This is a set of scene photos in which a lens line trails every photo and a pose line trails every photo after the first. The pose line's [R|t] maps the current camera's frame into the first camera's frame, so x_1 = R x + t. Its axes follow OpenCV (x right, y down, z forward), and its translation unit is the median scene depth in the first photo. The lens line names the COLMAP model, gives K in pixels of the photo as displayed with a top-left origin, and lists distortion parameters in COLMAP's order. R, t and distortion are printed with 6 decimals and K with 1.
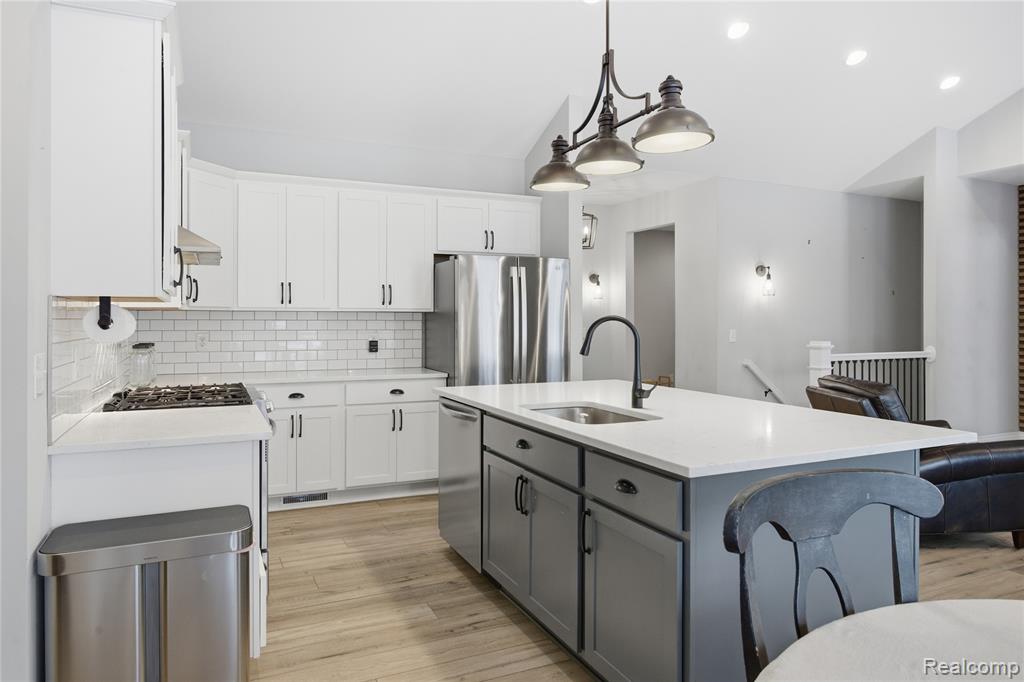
lens RADIAL K [[664.5, 0, 516.6], [0, 664.5, 323.6], [0, 0, 1]] dist [-0.007054, -0.002916]
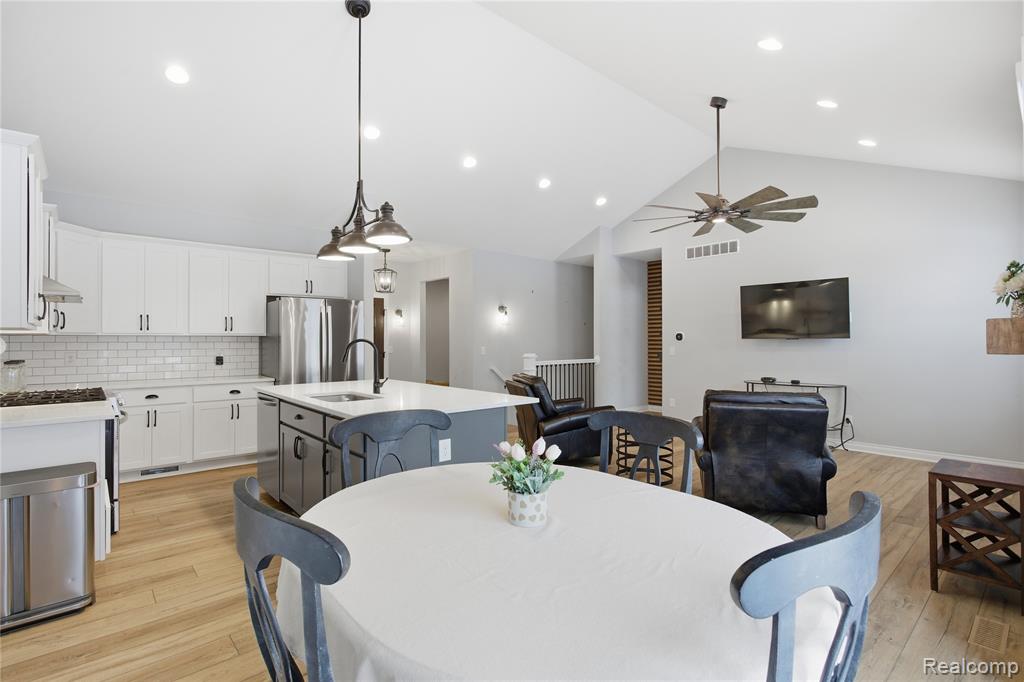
lens RADIAL K [[486.8, 0, 514.8], [0, 486.8, 339.6], [0, 0, 1]] dist [-0.005110, 0.000296]
pose [[0.959639, -0.003326, 0.281217, 0.114178], [0.005389, 0.999964, -0.006564, 0.000129], [-0.281185, 0.007815, 0.959622, -0.192315]]
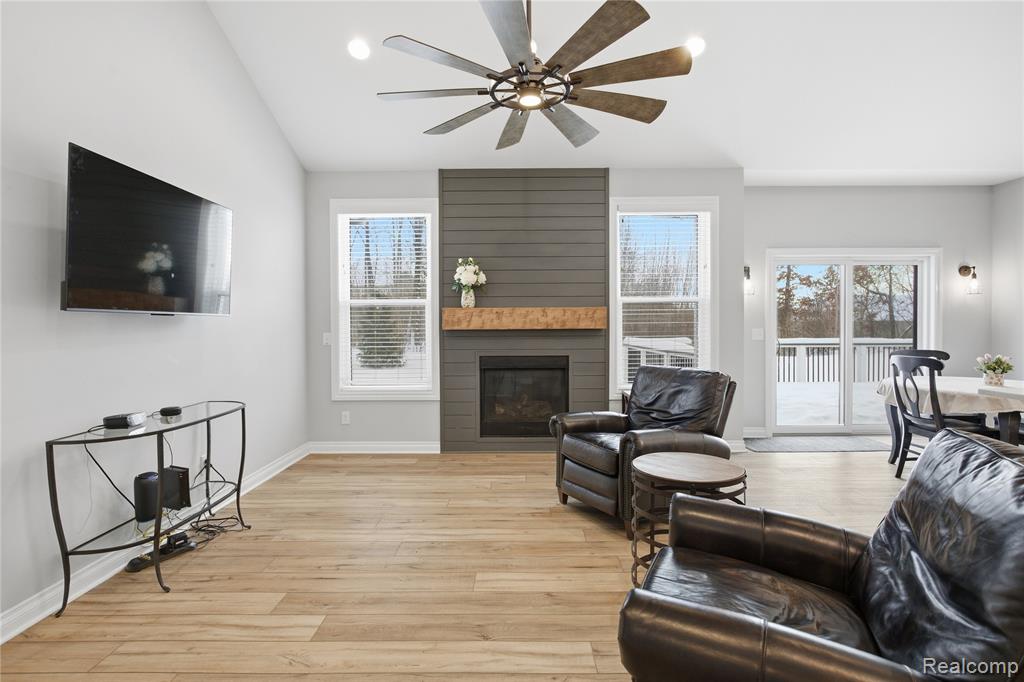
lens RADIAL K [[499.7, 0, 514.8], [0, 499.7, 336.4], [0, 0, 1]] dist [-0.005836, 0.000803]
pose [[-0.900421, -0.006493, 0.434971, 0.601644], [0.005251, 0.999654, 0.025791, 0.006981], [-0.434987, 0.025506, -0.900075, 1.286730]]
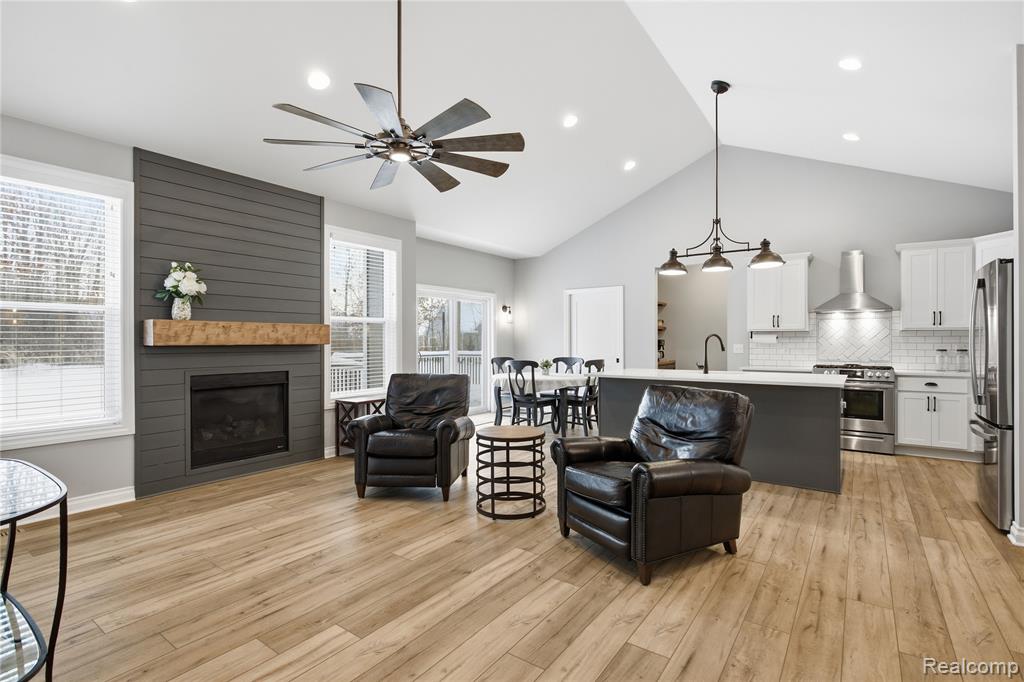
lens RADIAL K [[486.8, 0, 514.8], [0, 486.8, 339.6], [0, 0, 1]] dist [-0.005110, 0.000296]
pose [[-0.875614, -0.002217, -0.483006, 1.059372], [-0.002918, 0.999995, 0.000700, 0.006572], [0.483003, 0.002022, -0.875617, 1.445775]]
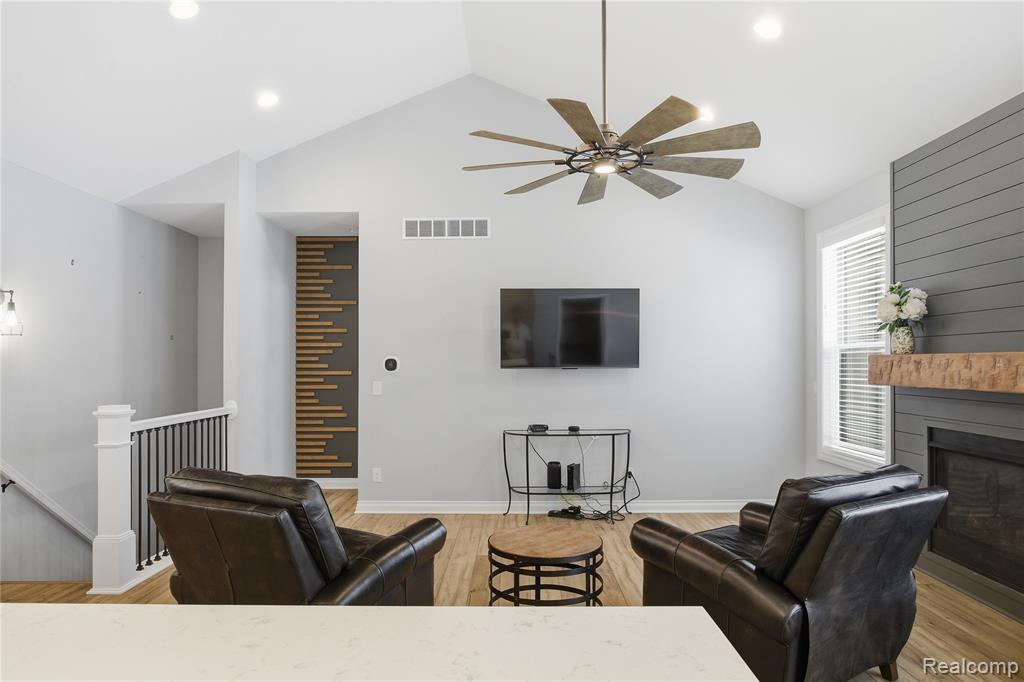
lens RADIAL K [[615.1, 0, 513.9], [0, 615.1, 357.7], [0, 0, 1]] dist [-0.008119, 0.000508]
pose [[0.432450, 0.004740, 0.901645, 0.088291], [0.007510, 0.999933, -0.008859, -0.018499], [-0.901627, 0.010603, 0.432385, 0.479038]]
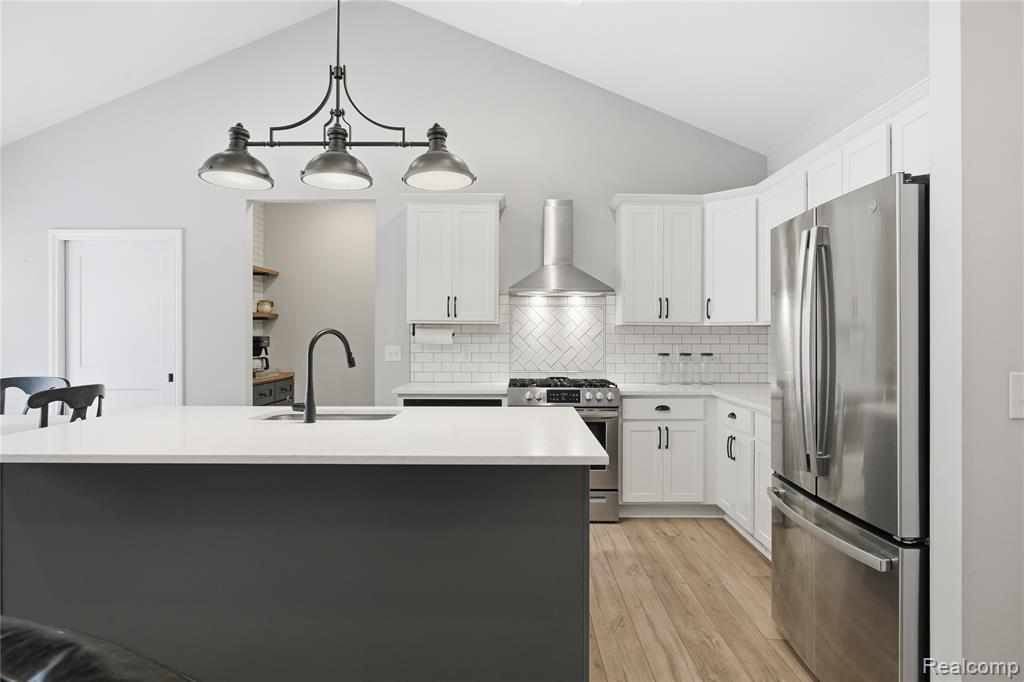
lens RADIAL K [[585.3, 0, 514.8], [0, 585.3, 331.7], [0, 0, 1]] dist [-0.002804, 0.000298]
pose [[-0.438668, -0.005655, -0.898631, 0.553709], [-0.007798, 0.999967, -0.002486, -0.004391], [0.898615, 0.005917, -0.438697, 1.104363]]
